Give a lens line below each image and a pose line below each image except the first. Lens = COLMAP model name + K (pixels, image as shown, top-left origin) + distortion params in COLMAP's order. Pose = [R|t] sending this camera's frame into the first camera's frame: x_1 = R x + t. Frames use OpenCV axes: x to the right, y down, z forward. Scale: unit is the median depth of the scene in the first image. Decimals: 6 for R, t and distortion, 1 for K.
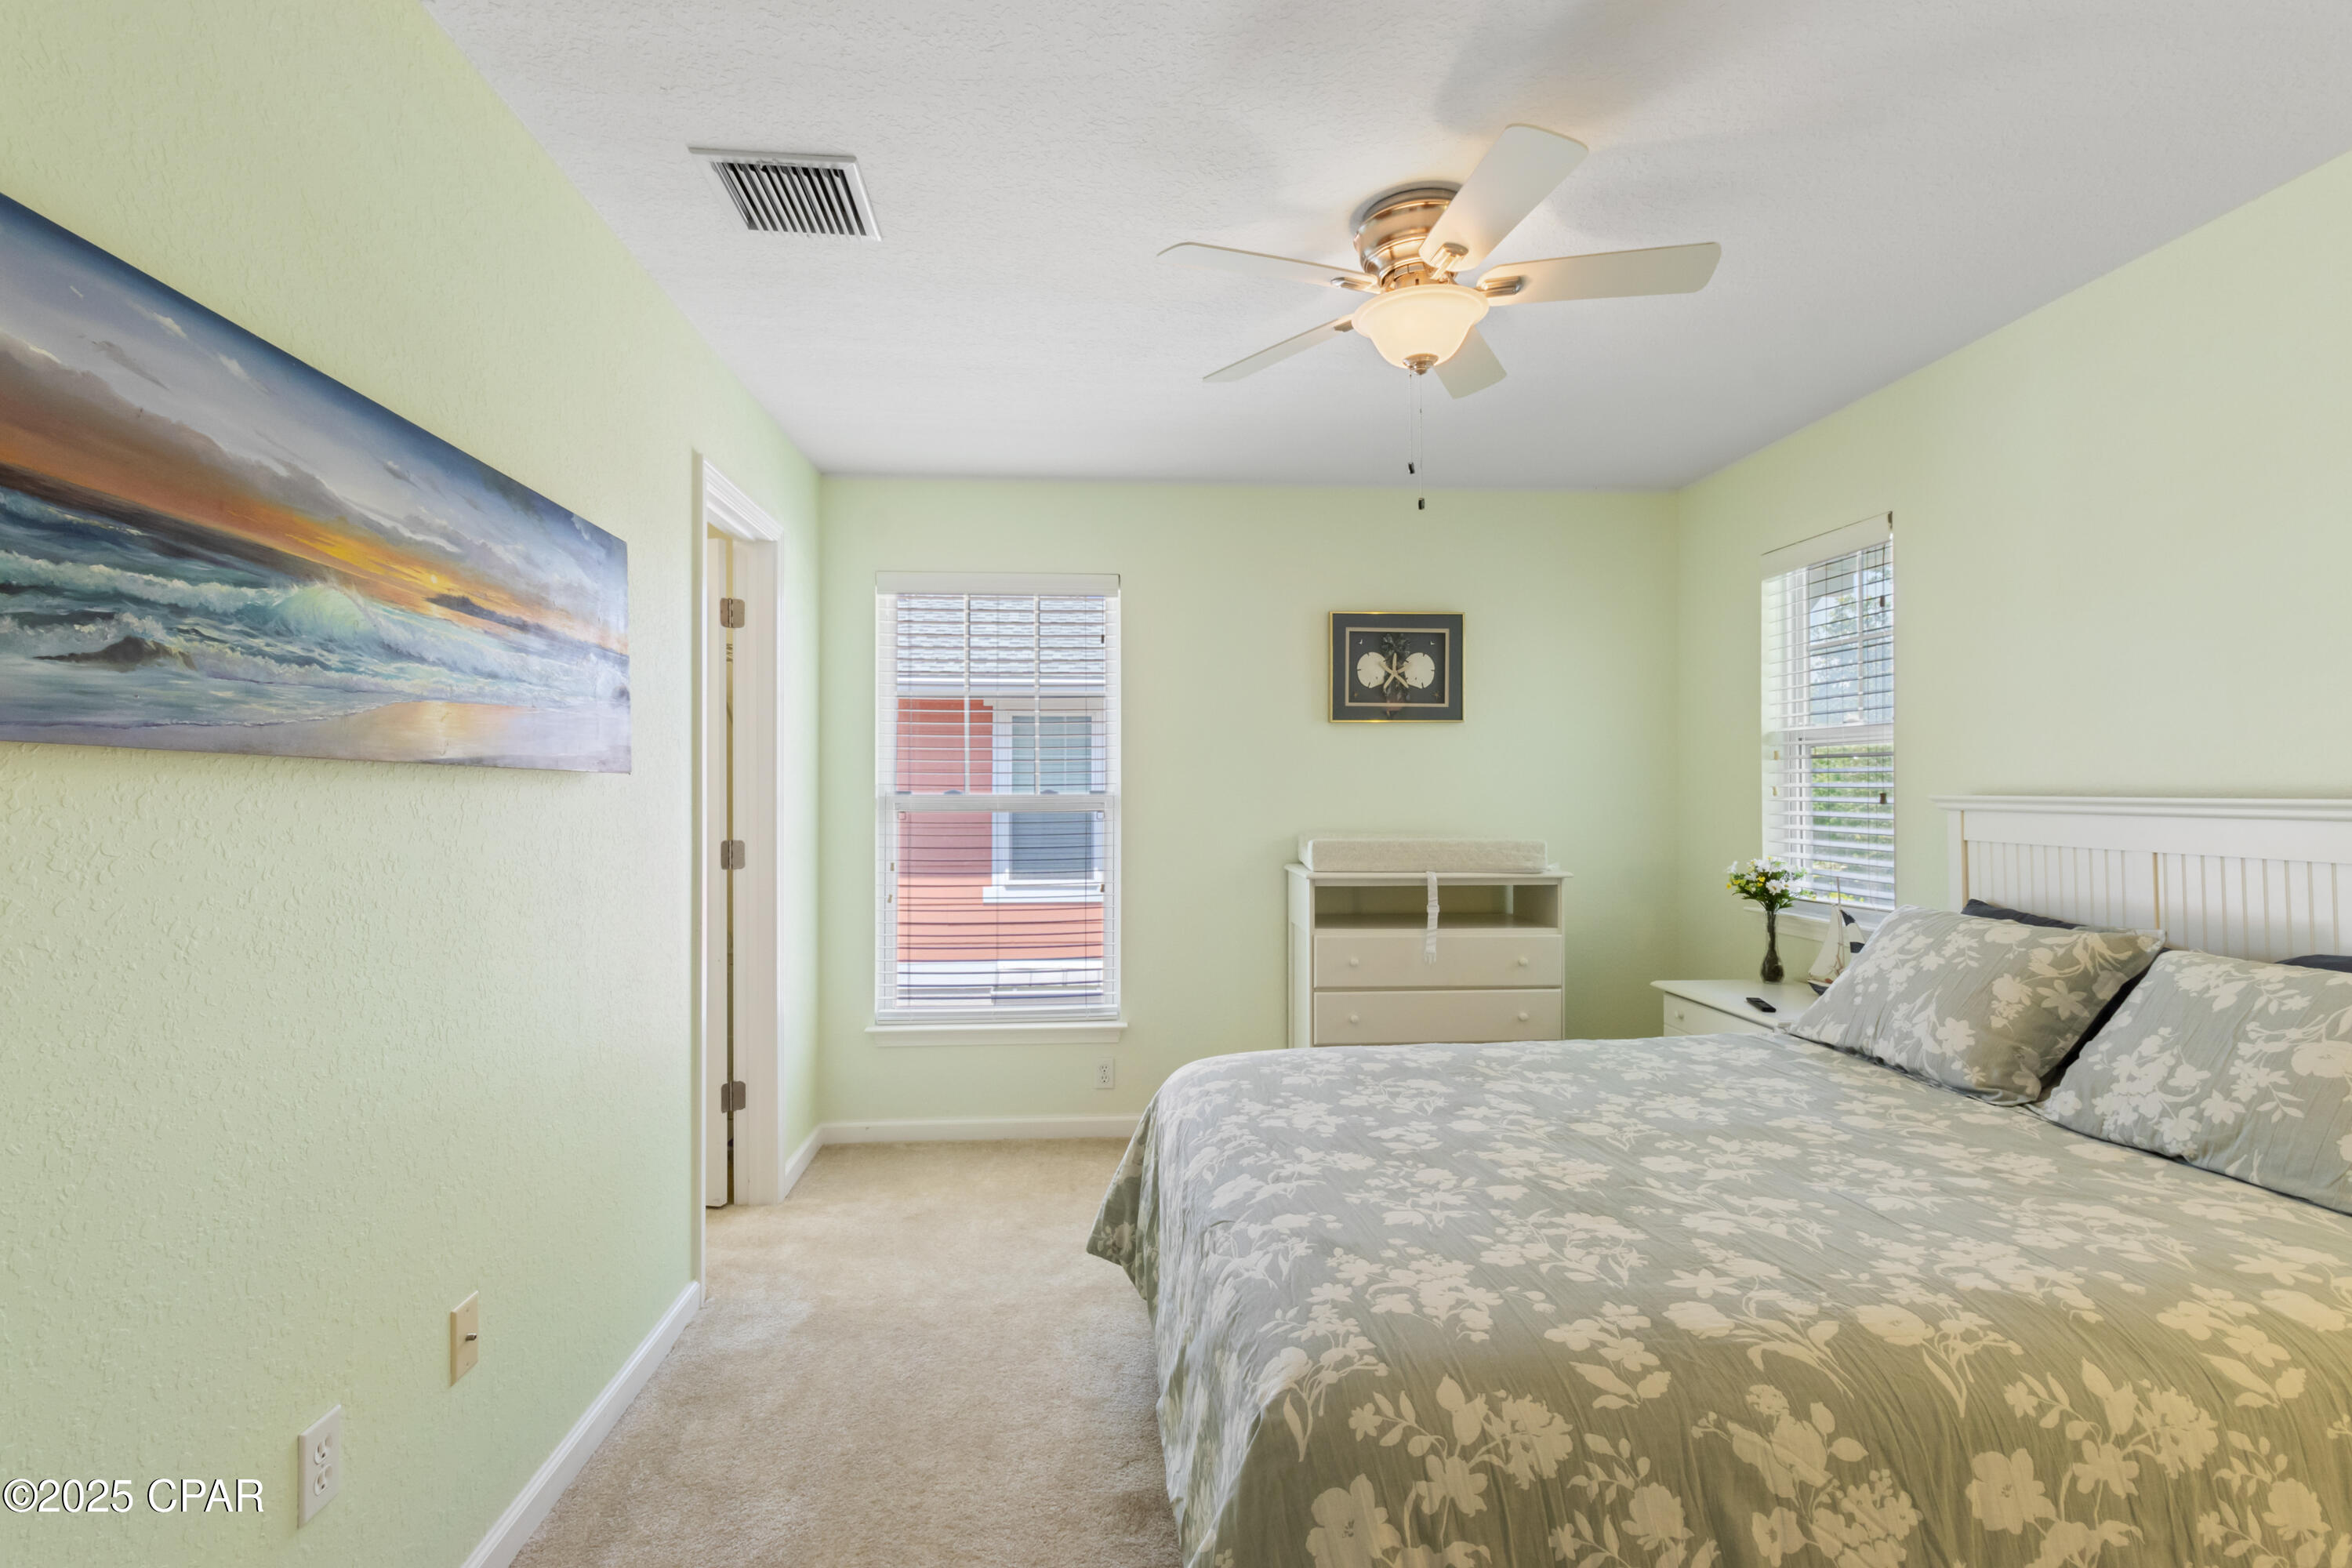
lens RADIAL K [[1079.7, 0, 1174.4], [0, 1079.7, 787.1], [0, 0, 1]] dist [0.000489, -0.000037]
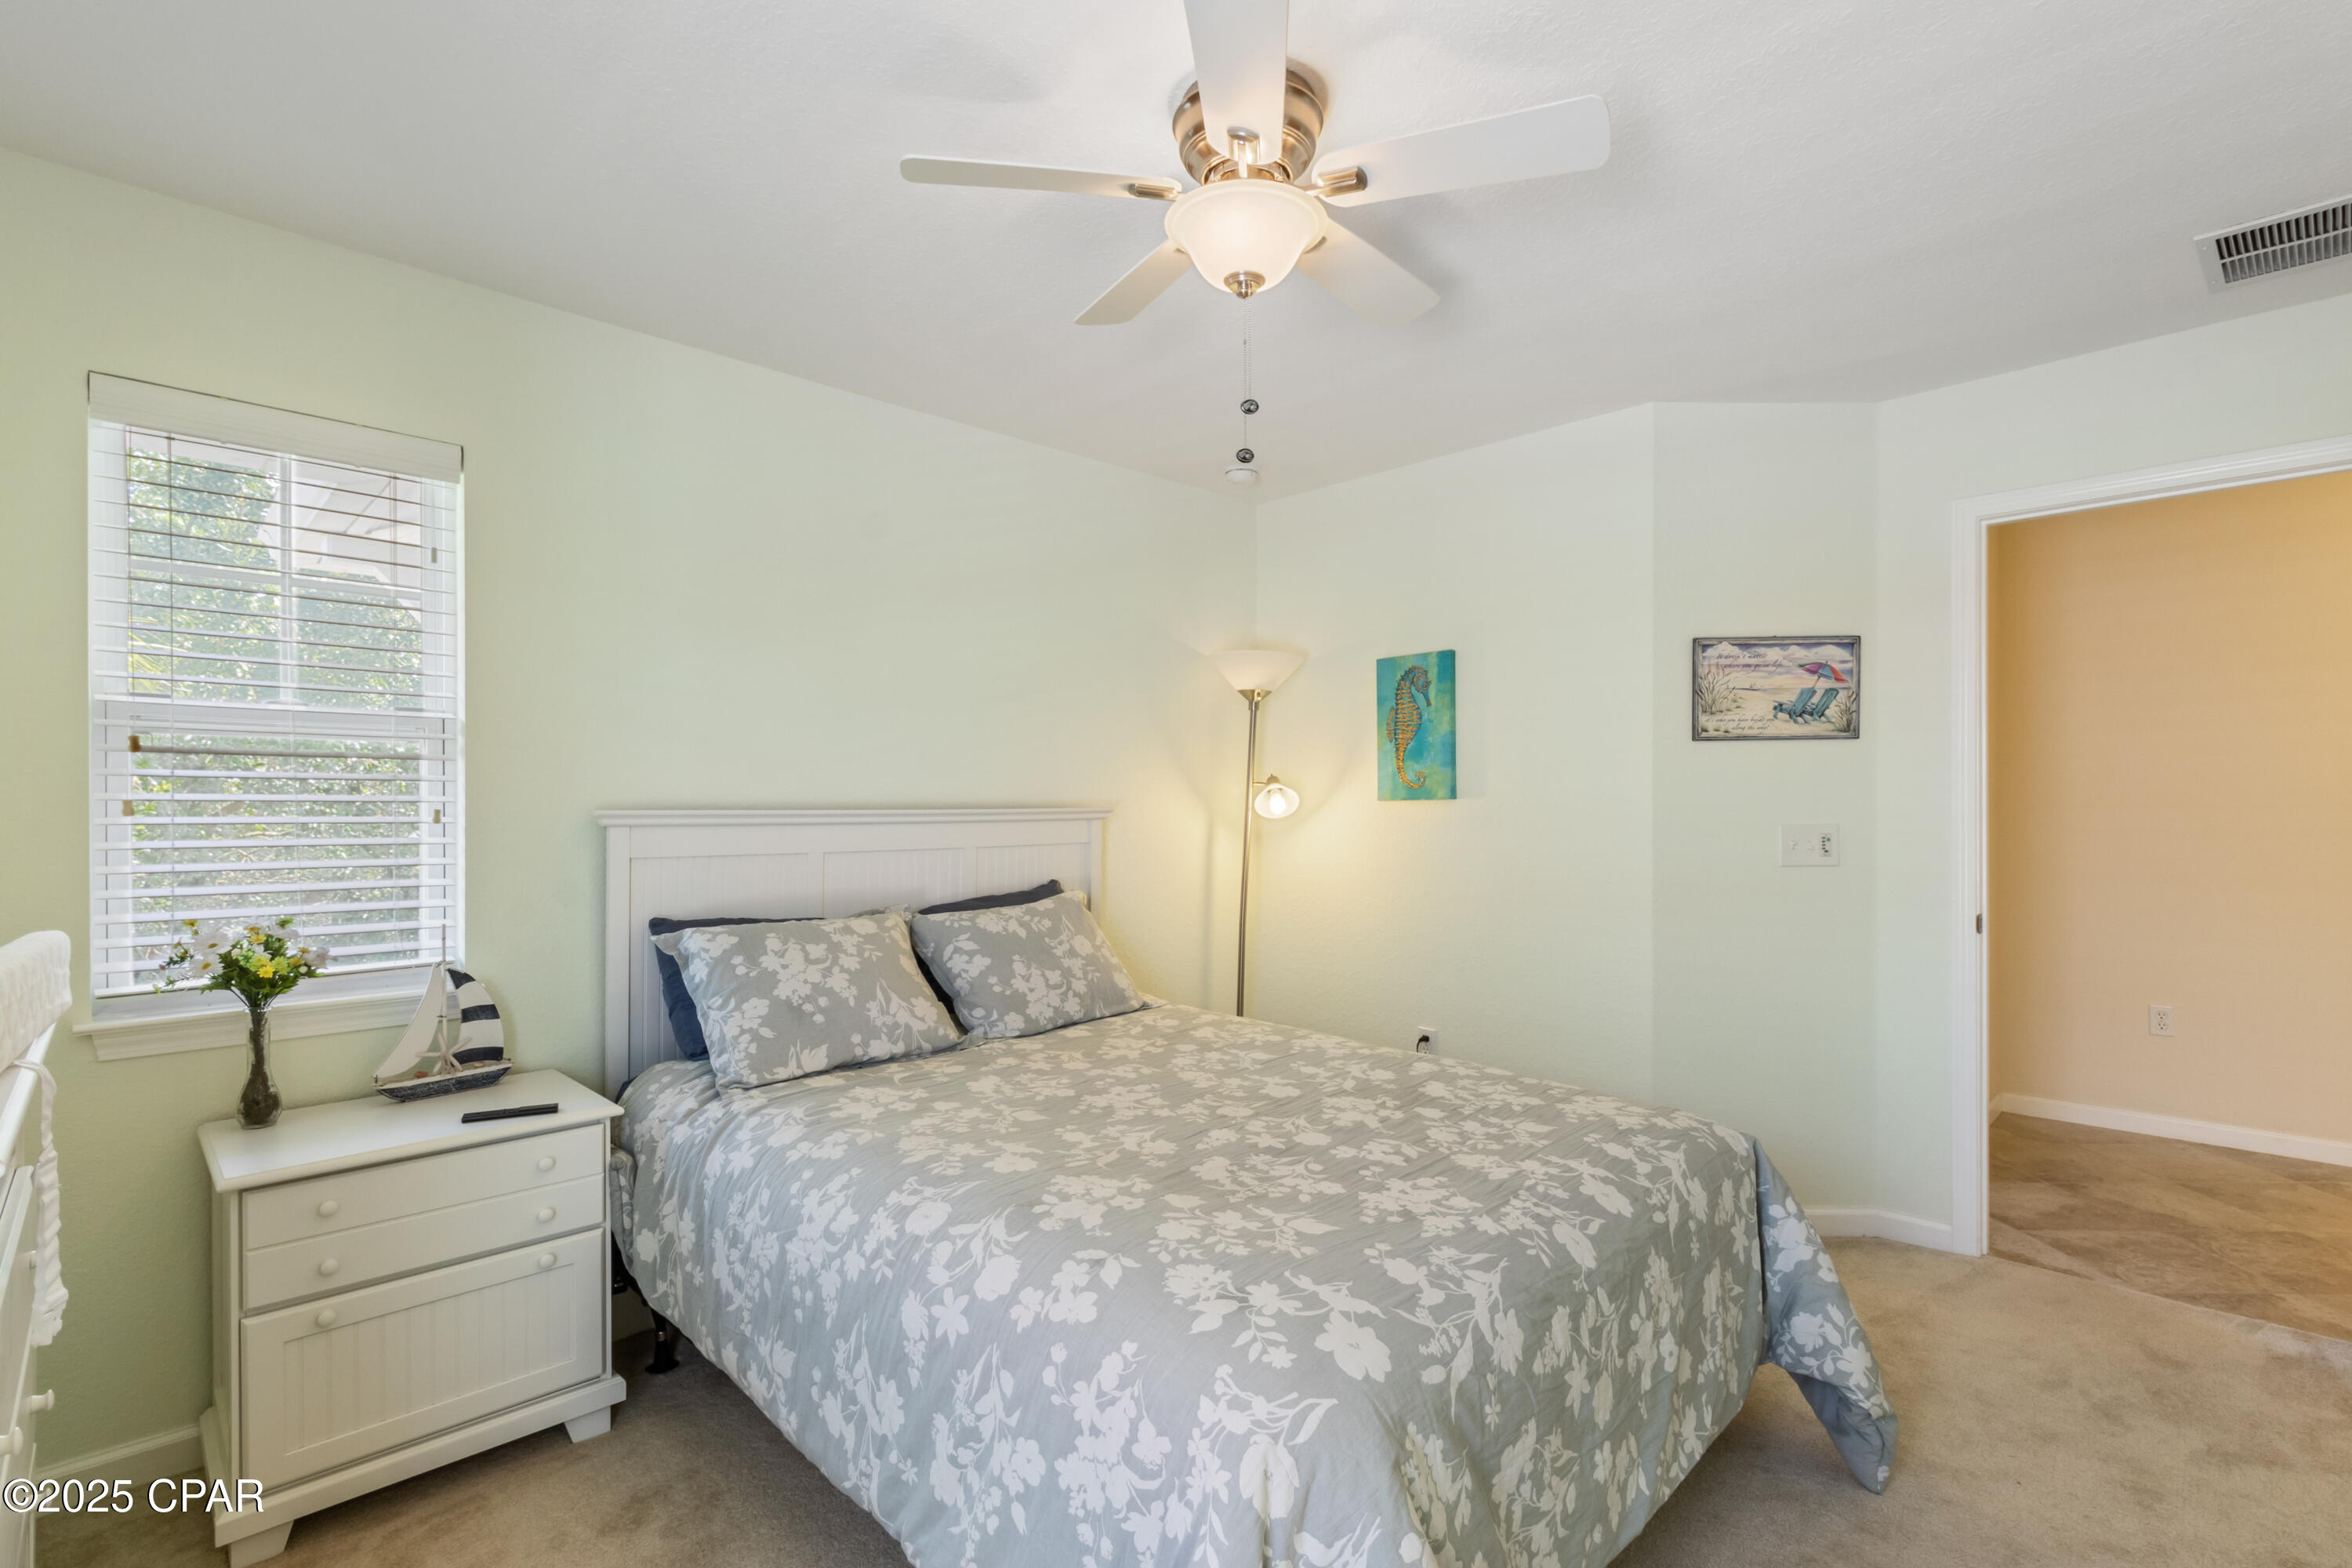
lens RADIAL K [[1079.7, 0, 1170.1], [0, 1079.7, 795.6], [0, 0, 1]] dist [0.000489, -0.000037]
pose [[-0.638688, 0.009235, 0.769410, -0.389338], [0.000368, 0.999932, -0.011695, 0.007237], [-0.769465, -0.007186, -0.638648, 1.632035]]
